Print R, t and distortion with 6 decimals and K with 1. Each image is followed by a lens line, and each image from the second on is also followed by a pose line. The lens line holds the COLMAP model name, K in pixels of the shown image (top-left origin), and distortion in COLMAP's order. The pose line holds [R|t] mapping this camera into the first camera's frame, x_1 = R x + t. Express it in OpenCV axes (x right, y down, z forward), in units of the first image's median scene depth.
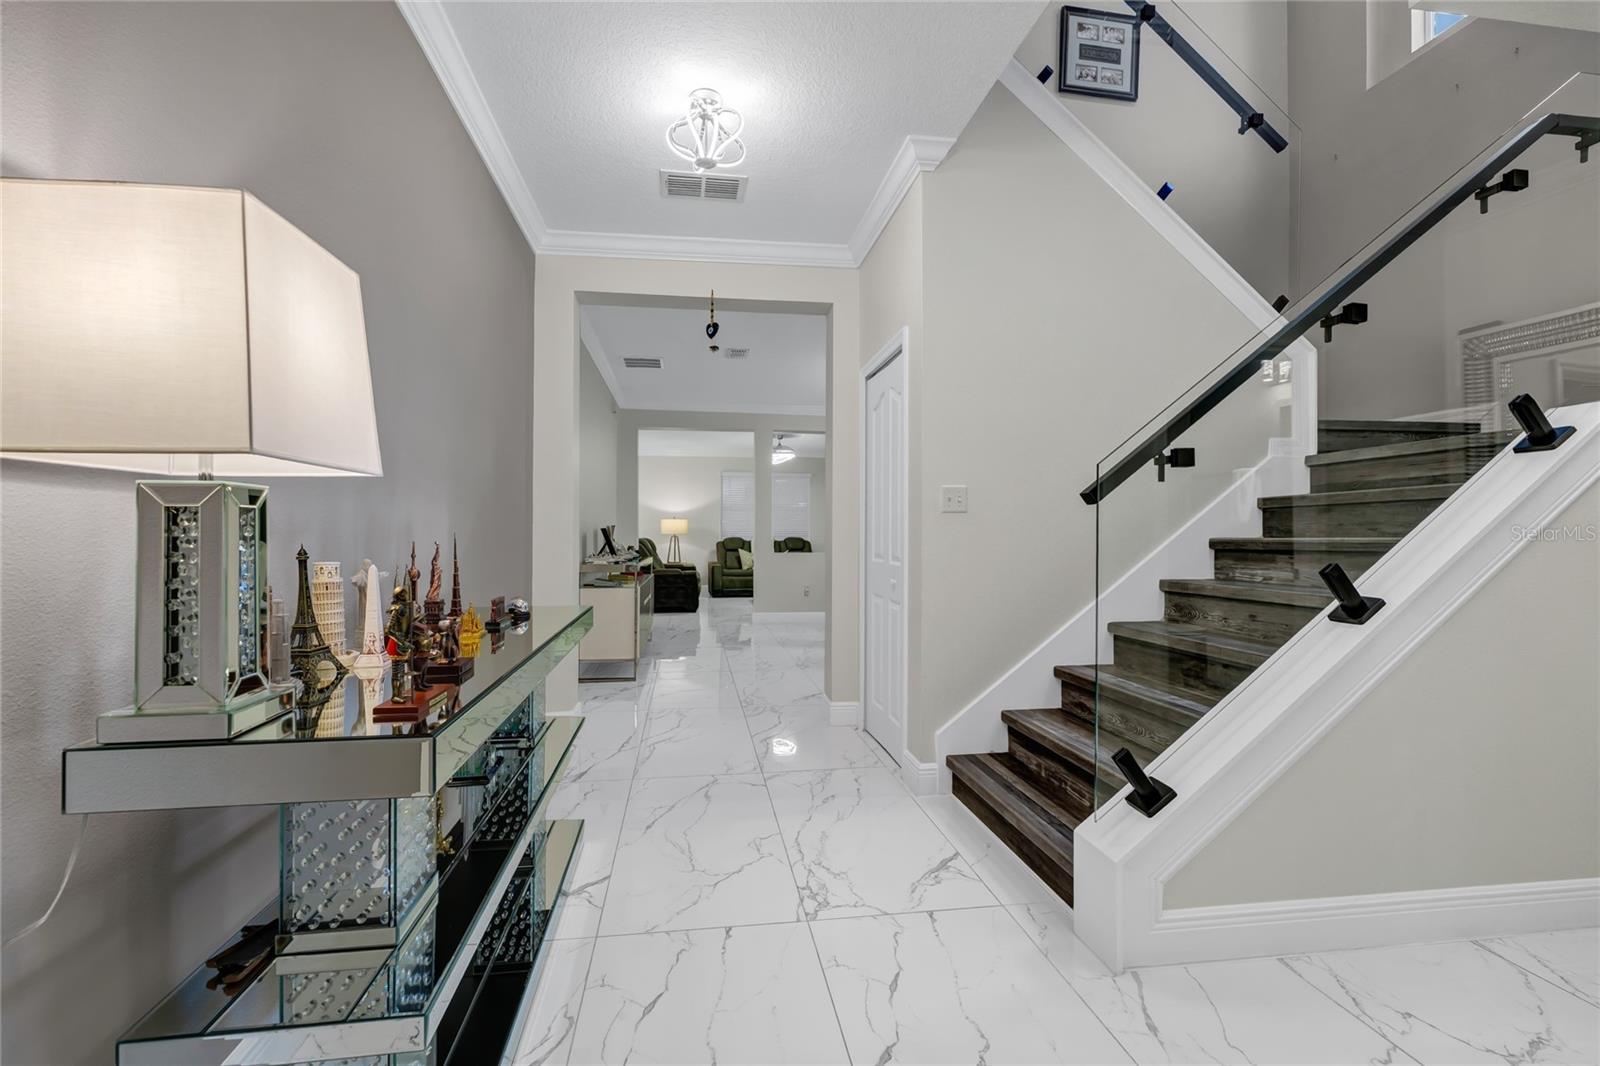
lens RADIAL K [[652.5, 0, 781.4], [0, 652.5, 534.0], [0, 0, 1]] dist [0.000369, -0.000411]
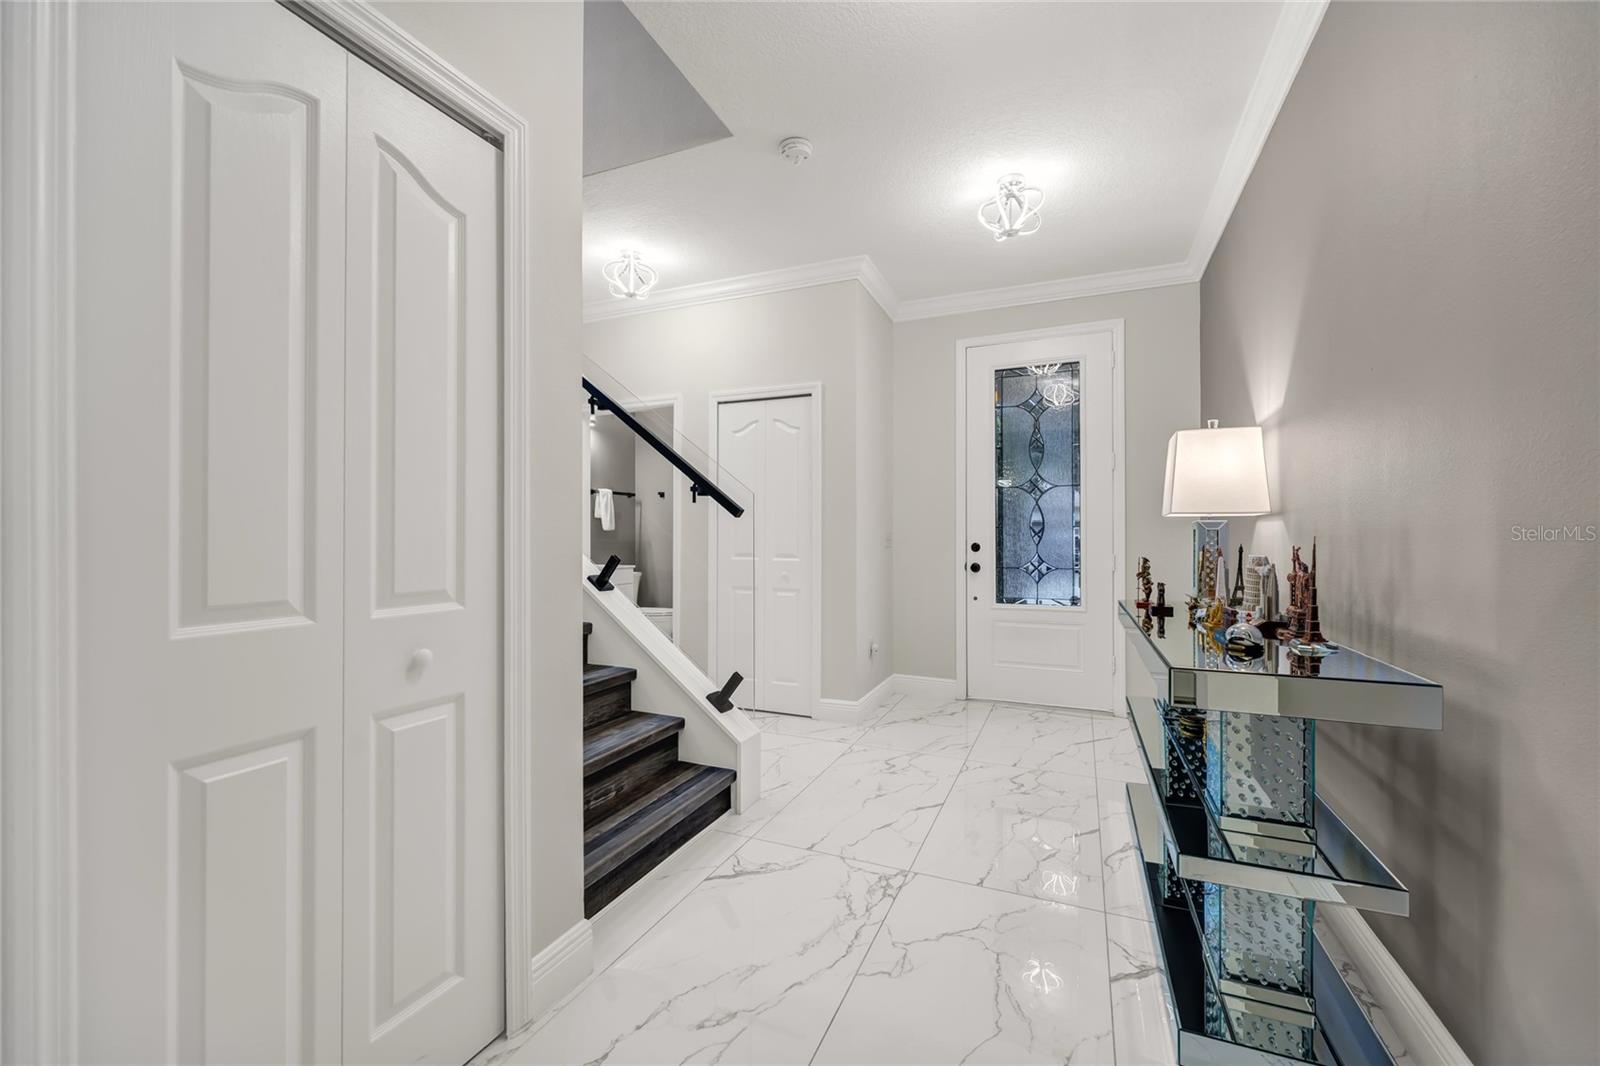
lens RADIAL K [[652.5, 0, 781.4], [0, 652.5, 534.0], [0, 0, 1]] dist [0.000369, -0.000411]
pose [[-0.842015, 0.000513, 0.539455, -0.259754], [-0.004689, 0.999955, -0.008270, 0.000390], [-0.539434, -0.009493, -0.841974, 1.380100]]
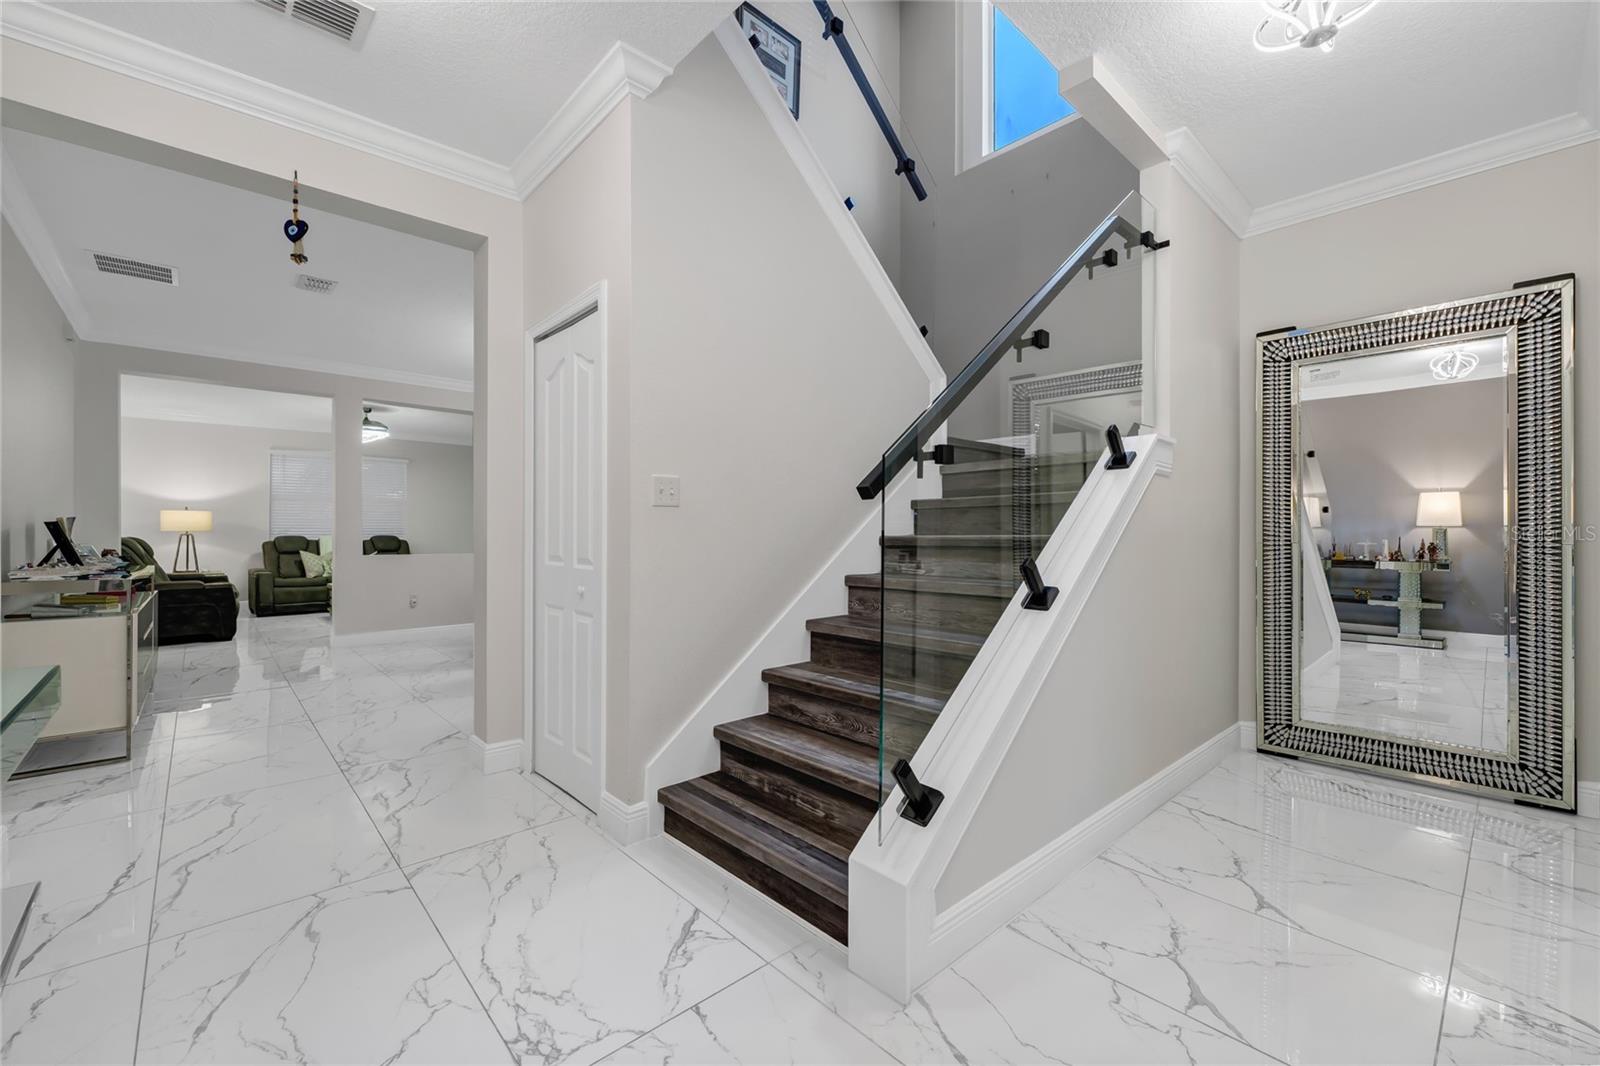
lens RADIAL K [[652.0, 0, 797.4], [0, 652.0, 537.1], [0, 0, 1]] dist [-0.000476, 0.000009]
pose [[0.824836, -0.003605, 0.565361, -0.077753], [-0.001118, 0.999967, 0.008007, 0.000388], [-0.565371, -0.007237, 0.824805, 0.186750]]
